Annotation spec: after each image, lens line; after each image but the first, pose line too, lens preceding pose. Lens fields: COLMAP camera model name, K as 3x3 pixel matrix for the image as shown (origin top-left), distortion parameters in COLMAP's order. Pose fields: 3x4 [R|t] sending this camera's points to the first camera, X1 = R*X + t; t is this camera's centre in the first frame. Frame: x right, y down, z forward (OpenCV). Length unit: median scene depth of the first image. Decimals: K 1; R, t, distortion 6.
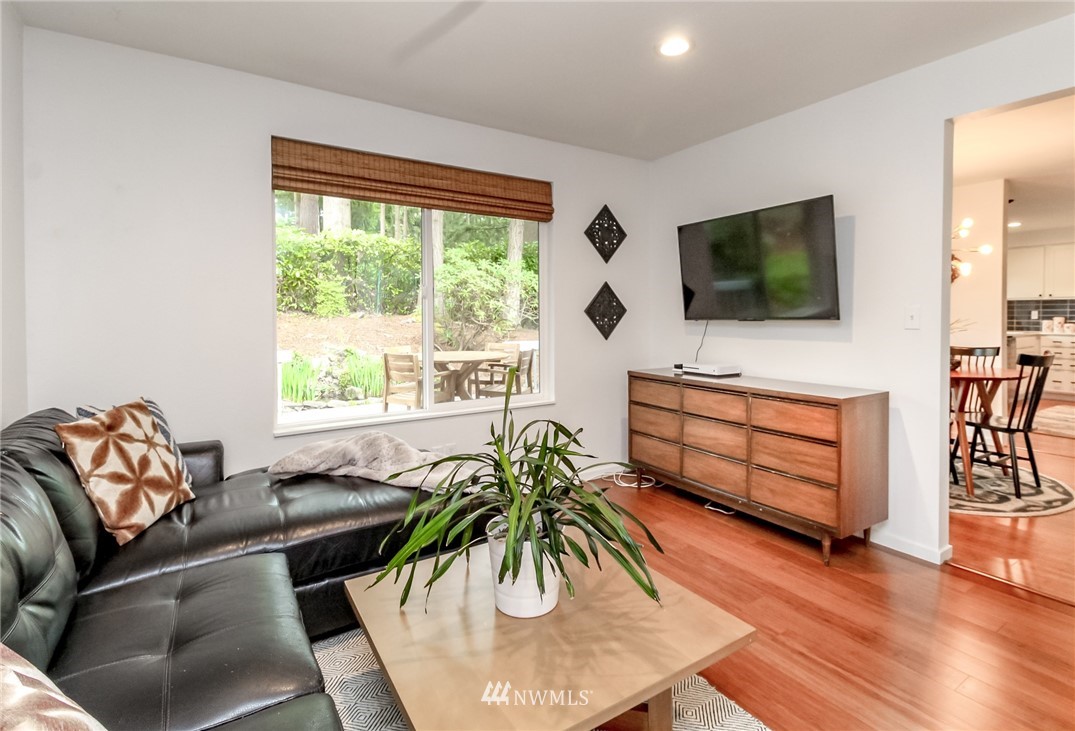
lens RADIAL K [[499.9, 0, 536.3], [0, 499.9, 325.6], [0, 0, 1]] dist [0.010736, -0.006262]
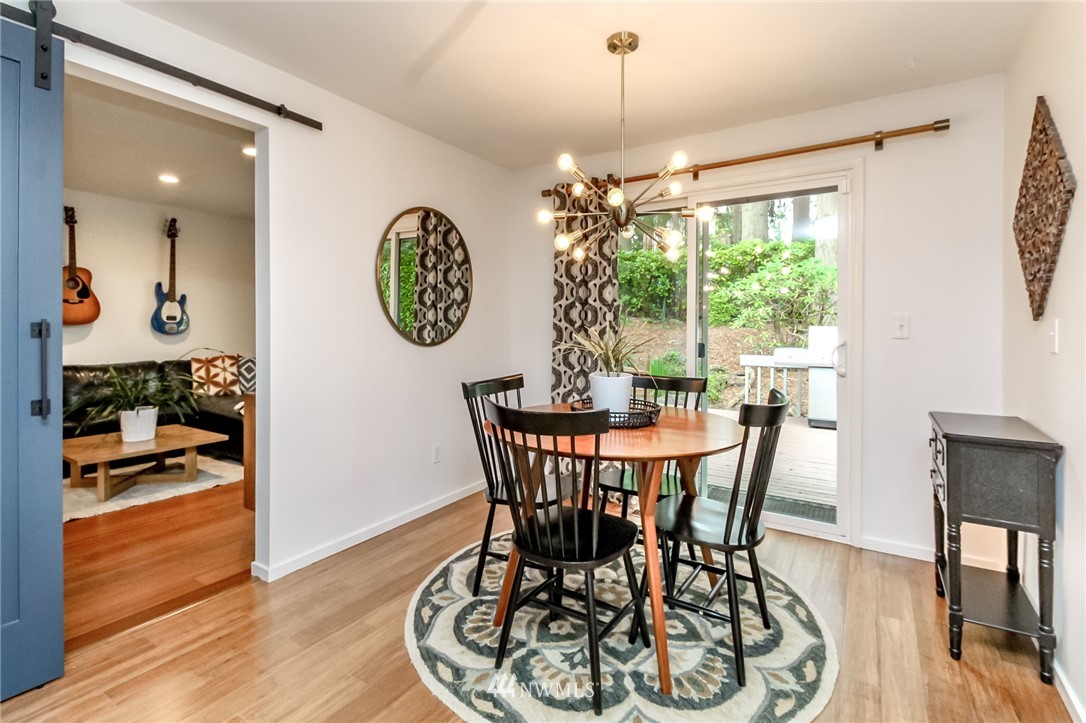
lens RADIAL K [[498.6, 0, 555.8], [0, 498.6, 326.2], [0, 0, 1]] dist [0.004249, -0.004646]
pose [[0.451891, 0.004660, -0.892061, 2.546037], [-0.021301, 0.999758, -0.005567, -0.029478], [0.891819, 0.021517, 0.451881, 1.403960]]
